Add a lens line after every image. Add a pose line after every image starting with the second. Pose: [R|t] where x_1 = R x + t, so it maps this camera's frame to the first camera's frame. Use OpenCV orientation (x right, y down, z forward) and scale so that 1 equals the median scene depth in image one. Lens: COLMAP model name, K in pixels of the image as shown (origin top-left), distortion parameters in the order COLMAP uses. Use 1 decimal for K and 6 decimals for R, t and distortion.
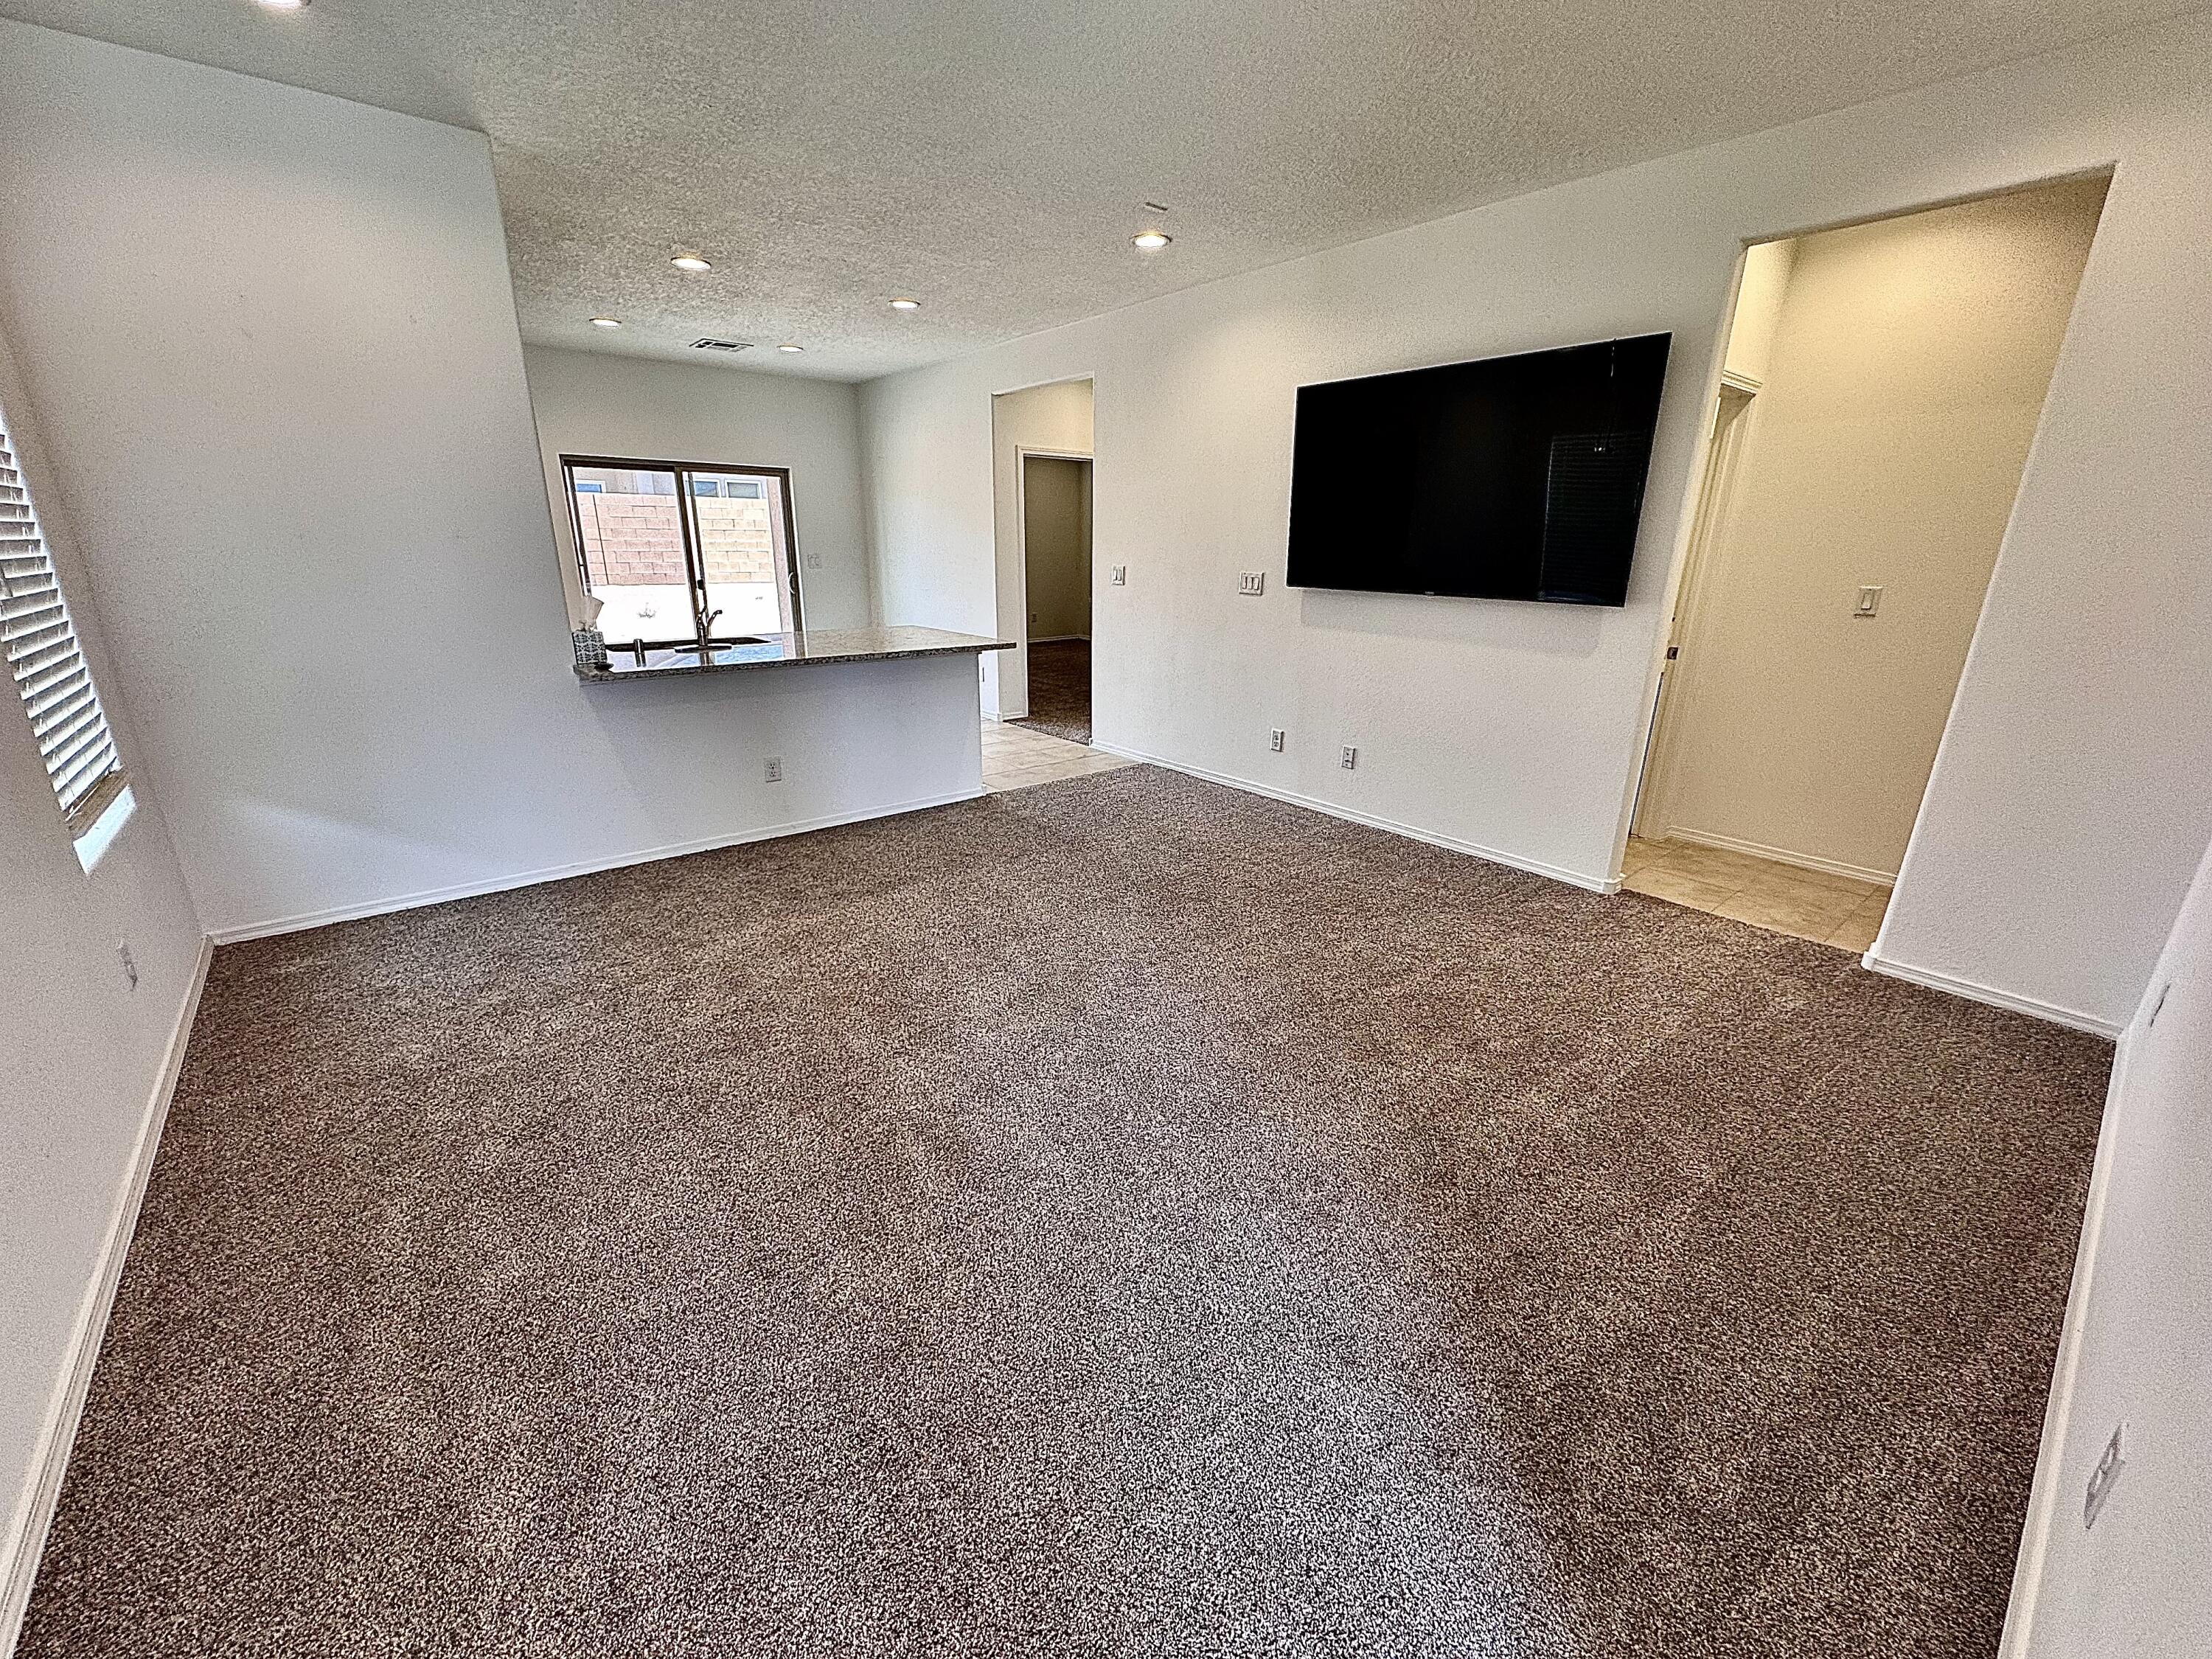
lens RADIAL K [[886.4, 0, 1108.1], [0, 886.4, 822.7], [0, 0, 1]] dist [-0.002141, -0.000365]
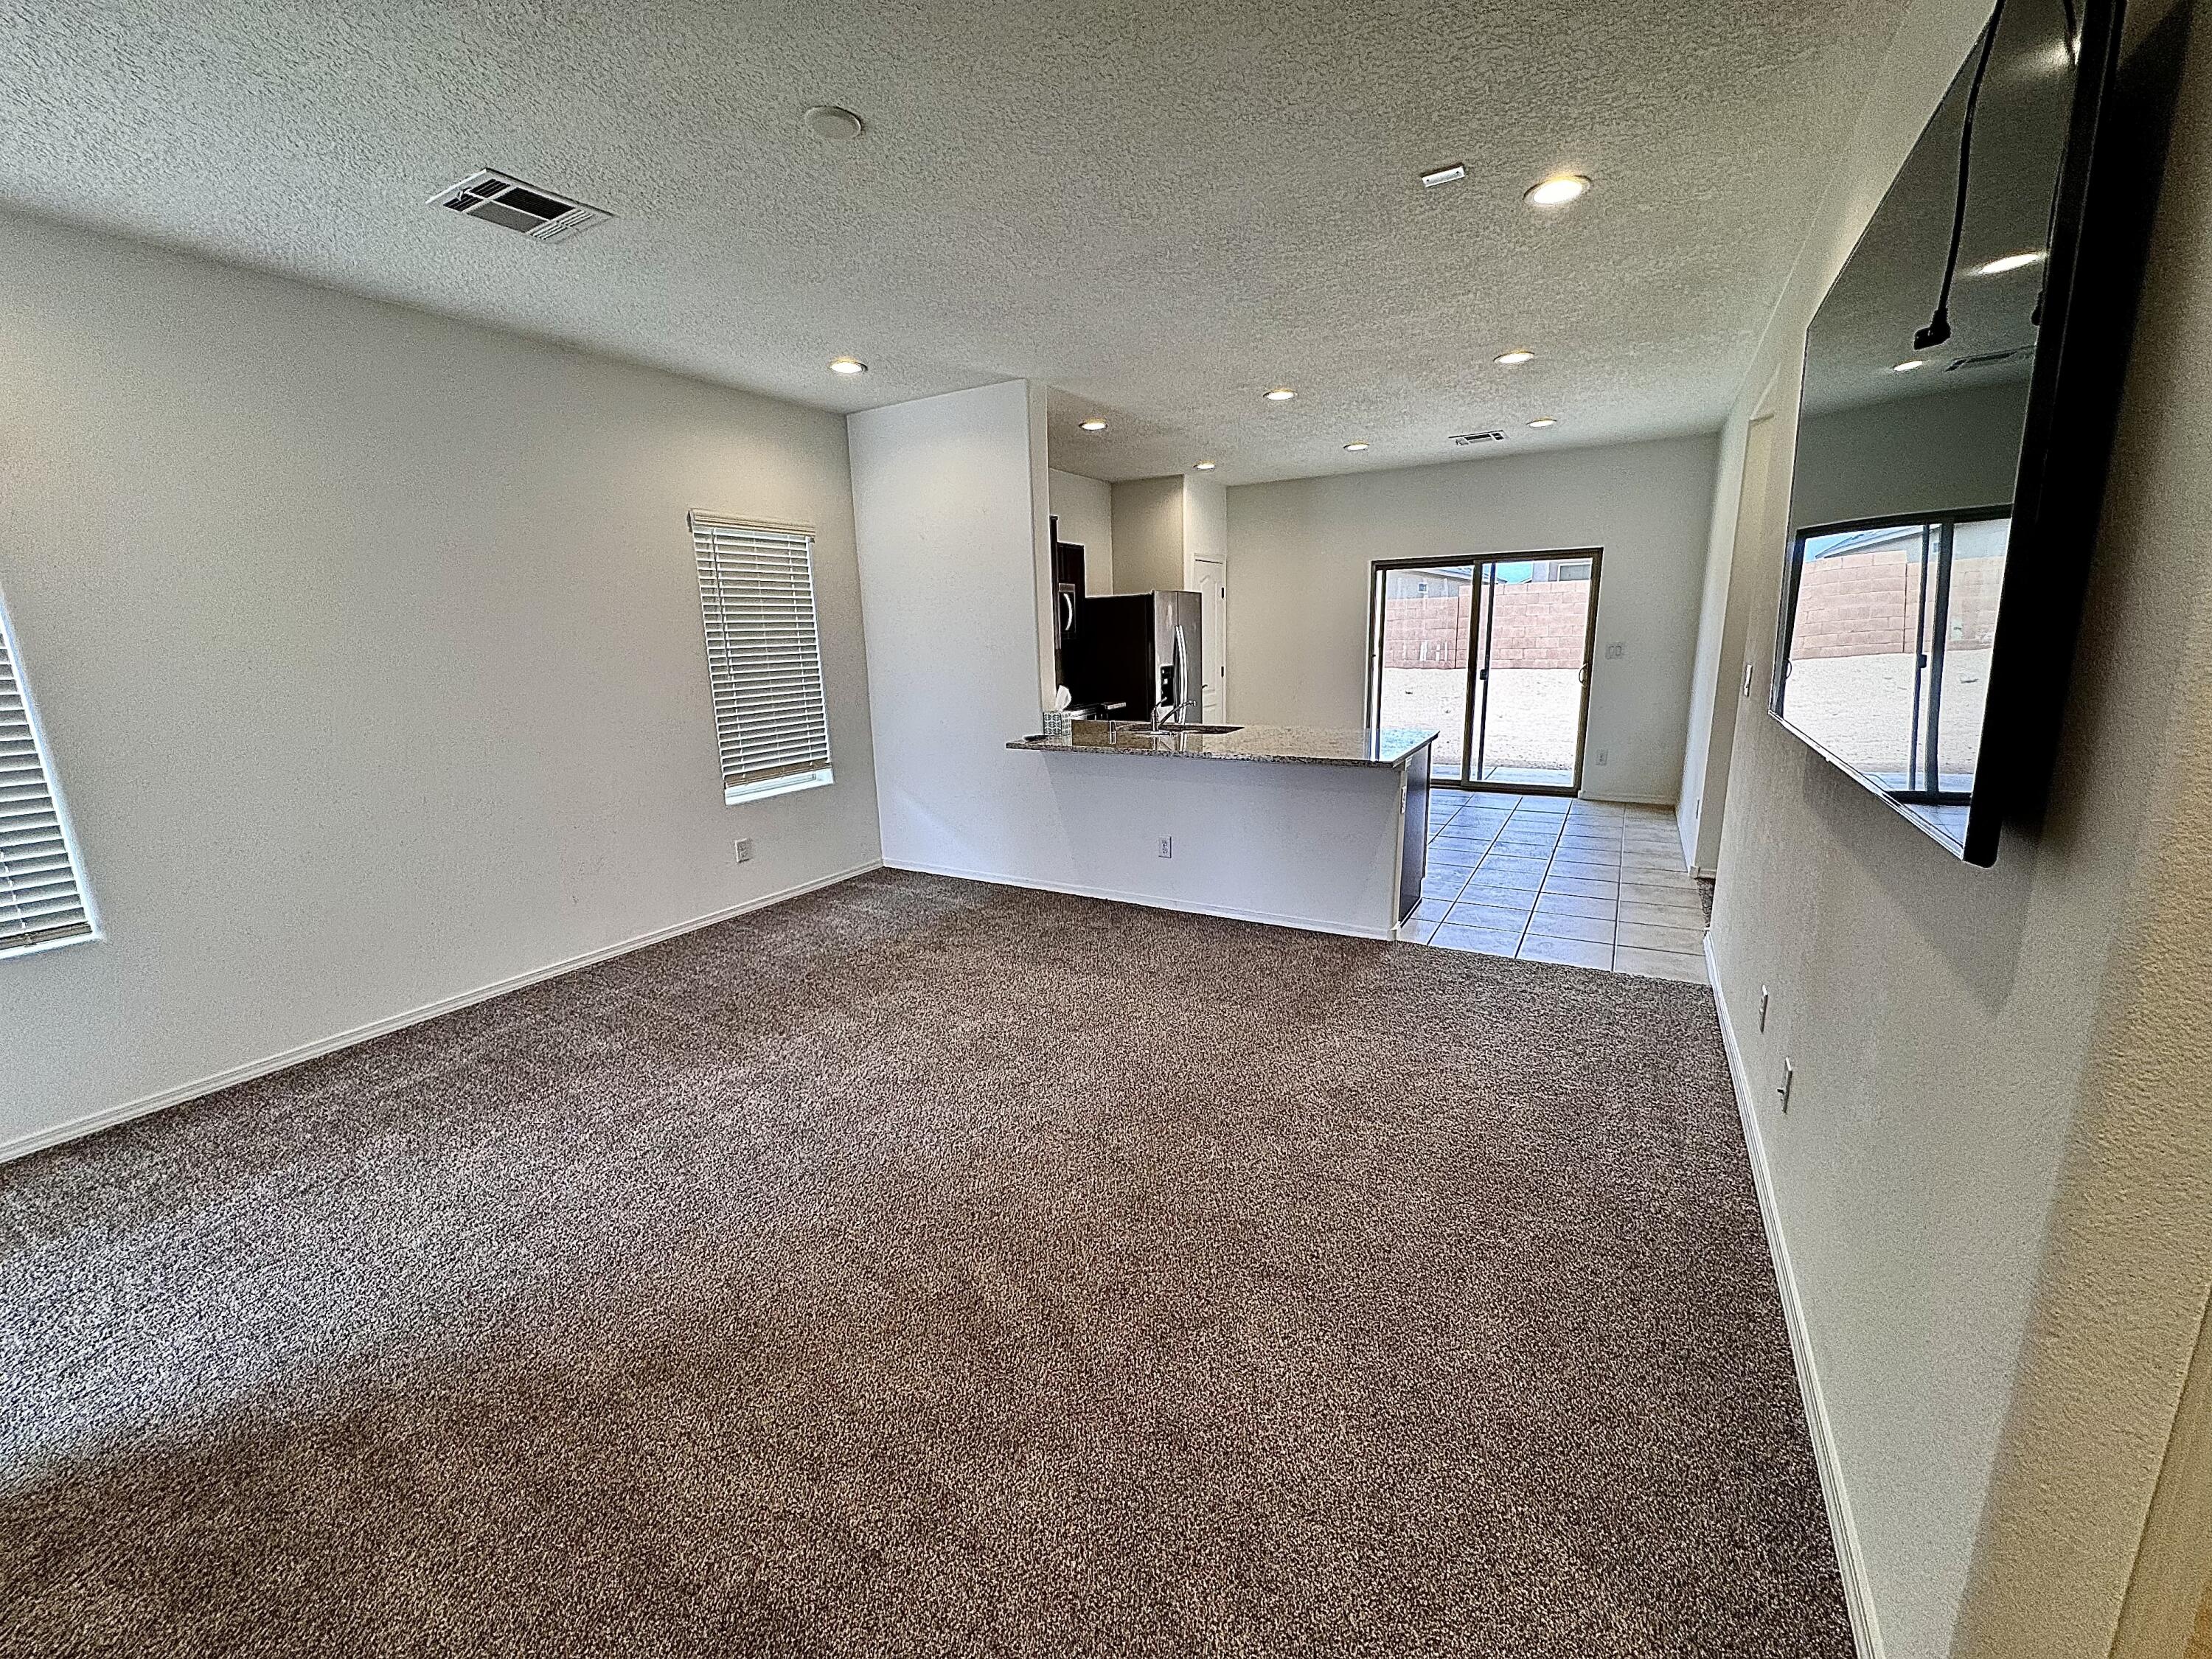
lens RADIAL K [[886.4, 0, 1108.1], [0, 886.4, 822.7], [0, 0, 1]] dist [-0.002141, -0.000365]
pose [[0.345642, 0.178994, -0.921137, 0.370986], [-0.255453, 0.962512, 0.091180, -0.105642], [0.902926, 0.203791, 0.378409, 0.321606]]
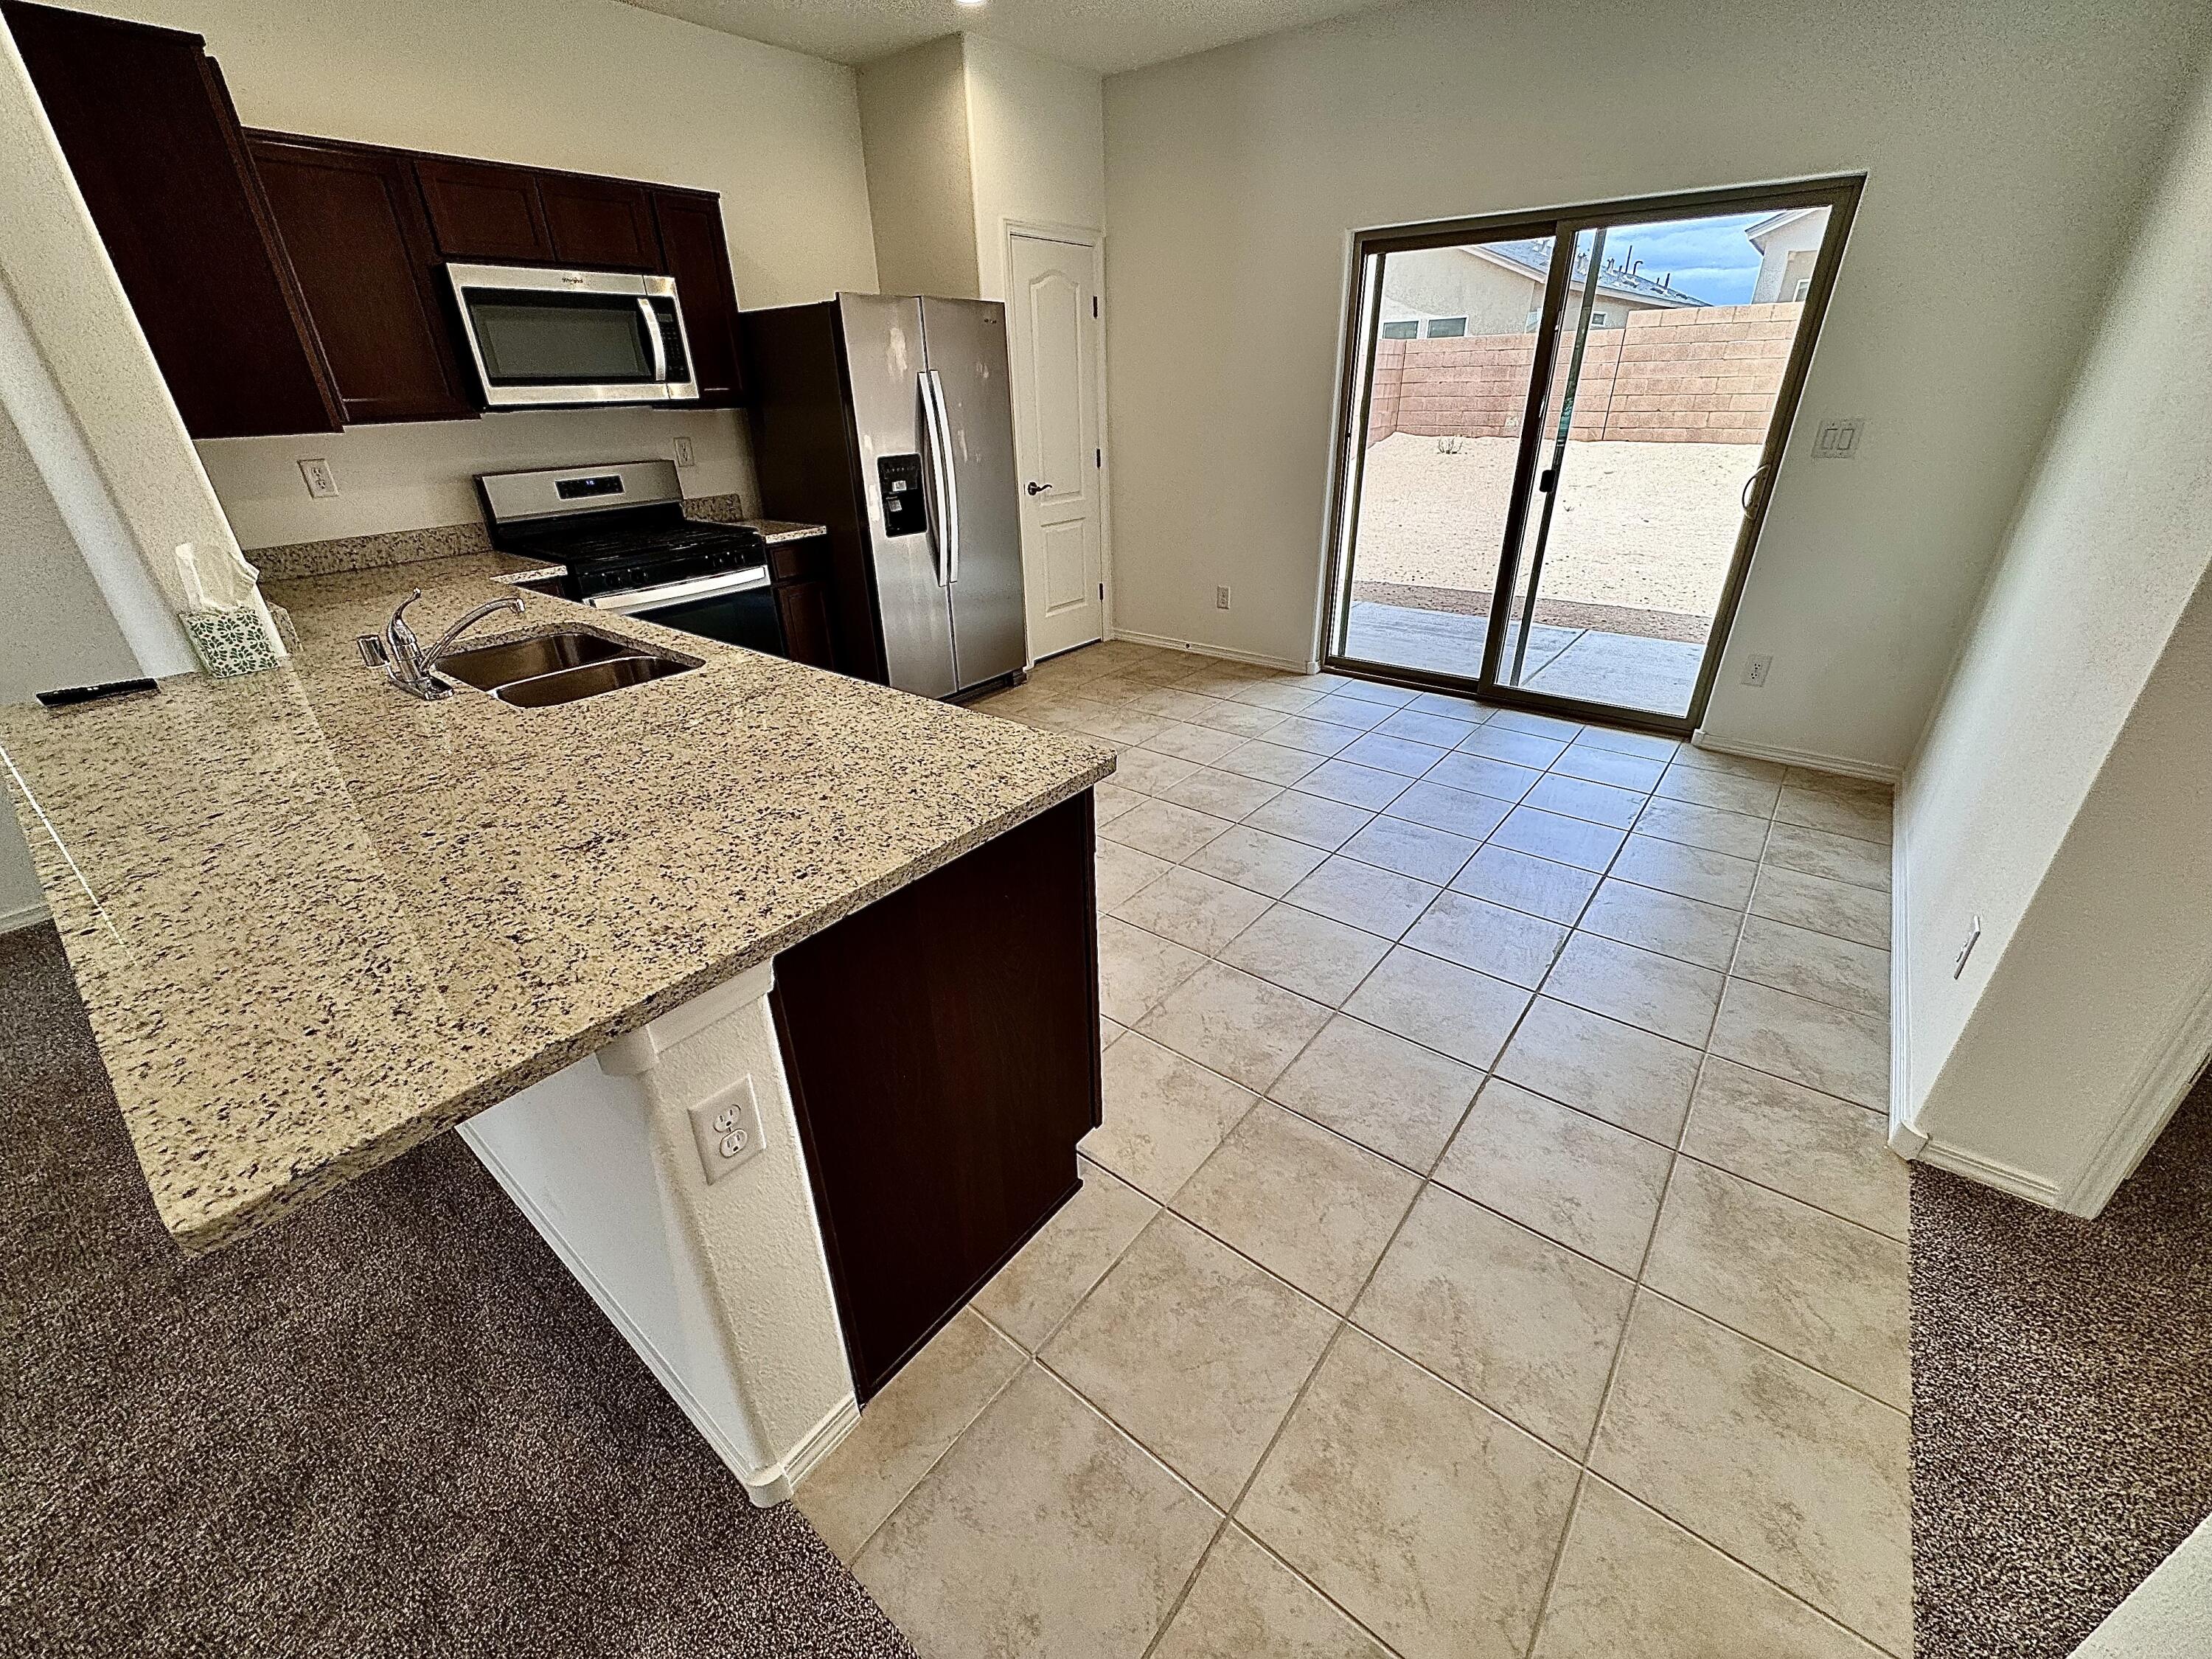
lens RADIAL K [[886.4, 0, 1108.1], [0, 886.4, 822.7], [0, 0, 1]] dist [-0.002141, -0.000365]
pose [[0.206757, 0.423012, -0.882220, 0.013501], [-0.275608, 0.890370, 0.362329, -0.235078], [0.938771, 0.168233, 0.300676, 0.729194]]
